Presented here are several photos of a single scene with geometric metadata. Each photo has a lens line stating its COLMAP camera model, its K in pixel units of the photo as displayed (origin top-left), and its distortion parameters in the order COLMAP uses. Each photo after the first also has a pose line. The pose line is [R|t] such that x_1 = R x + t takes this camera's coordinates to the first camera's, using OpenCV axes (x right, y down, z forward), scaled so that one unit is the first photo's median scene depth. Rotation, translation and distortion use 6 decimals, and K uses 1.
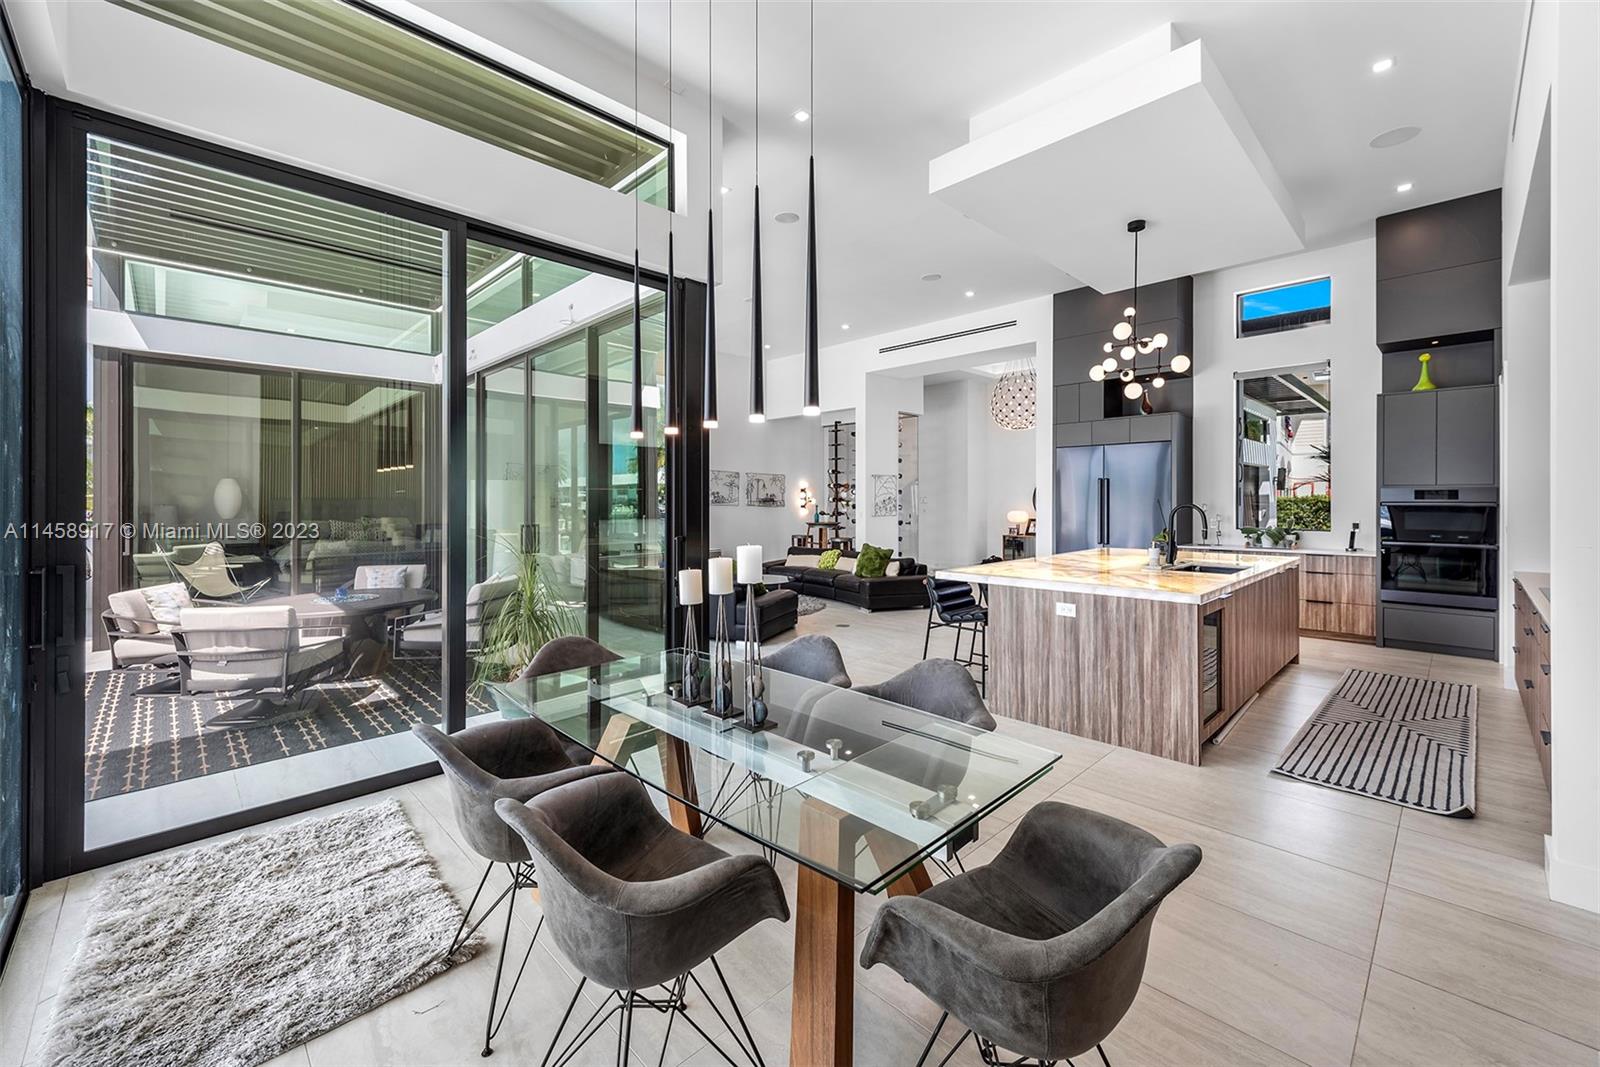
lens RADIAL K [[644.7, 0, 800.0], [0, 644.7, 533.5], [0, 0, 1]] dist [0.007416, 0.000057]
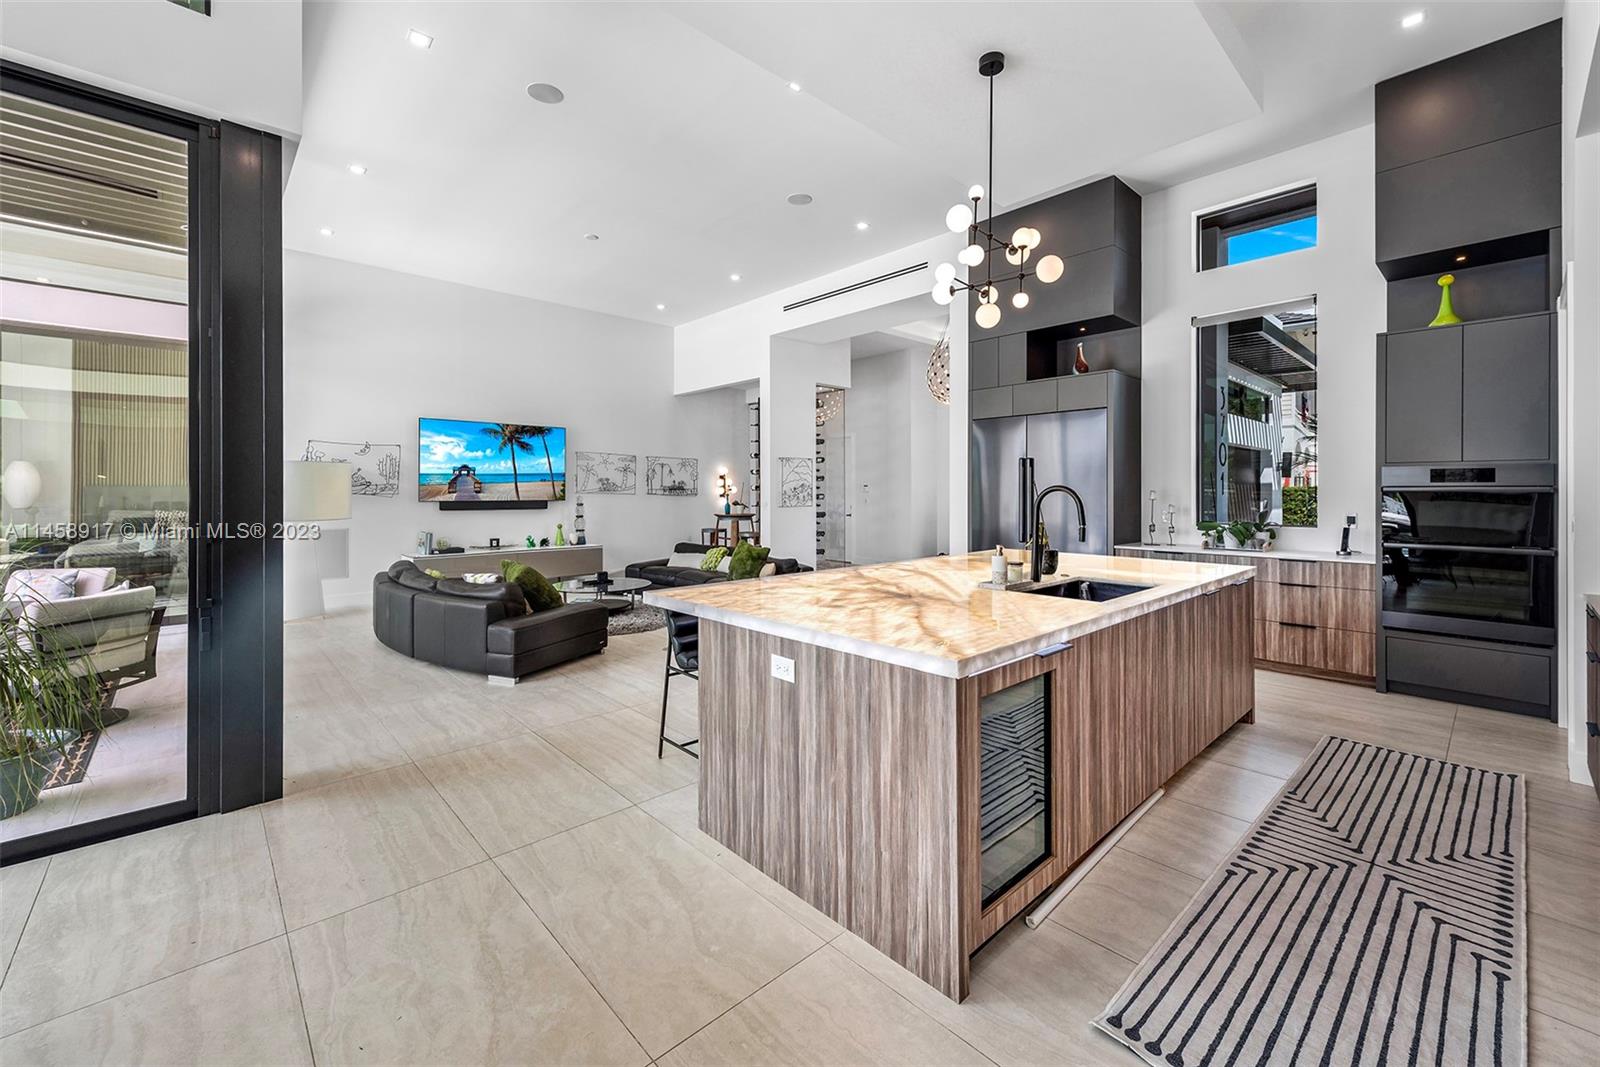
lens RADIAL K [[650.0, 0, 800.1], [0, 650.0, 522.2], [0, 0, 1]] dist [0.009040, 0.000034]
pose [[0.999680, 0.002277, -0.025199, 0.283916], [-0.002395, 0.999986, -0.004655, -0.005058], [0.025189, 0.004714, 0.999672, 0.275484]]
